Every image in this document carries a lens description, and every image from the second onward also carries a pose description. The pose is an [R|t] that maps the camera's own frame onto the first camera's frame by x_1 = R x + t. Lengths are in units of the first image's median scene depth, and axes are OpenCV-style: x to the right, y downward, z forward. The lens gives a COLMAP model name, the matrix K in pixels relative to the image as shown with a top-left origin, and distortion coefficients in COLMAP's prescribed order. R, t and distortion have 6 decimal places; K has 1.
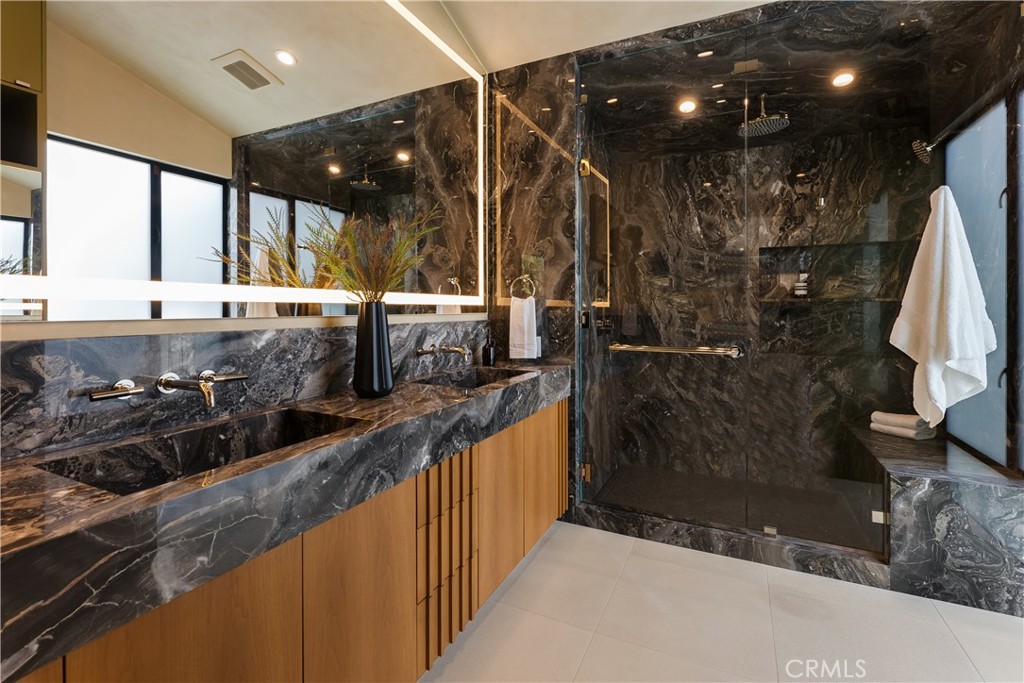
lens RADIAL K [[467.2, 0, 512.1], [0, 467.2, 312.2], [0, 0, 1]] dist [-0.001699, -0.000313]
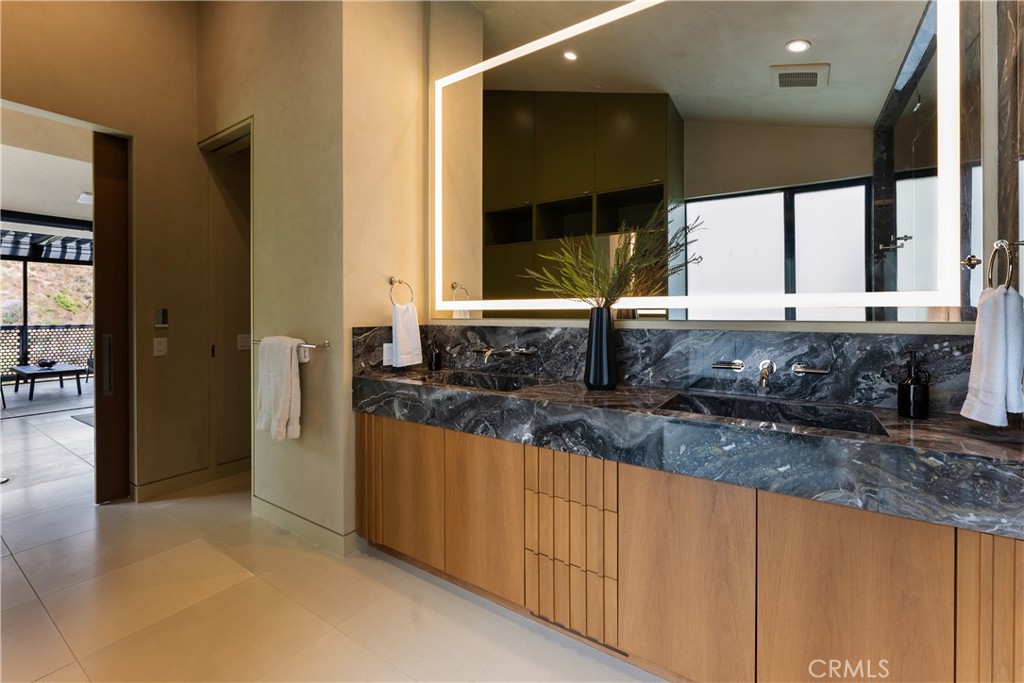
lens RADIAL K [[428.5, 0, 512.3], [0, 428.5, 313.1], [0, 0, 1]] dist [-0.001006, -0.000079]
pose [[-0.127570, -0.000648, -0.991829, 0.891839], [-0.006790, 0.999977, 0.000220, -0.008758], [0.991806, 0.006763, -0.127571, 1.042050]]
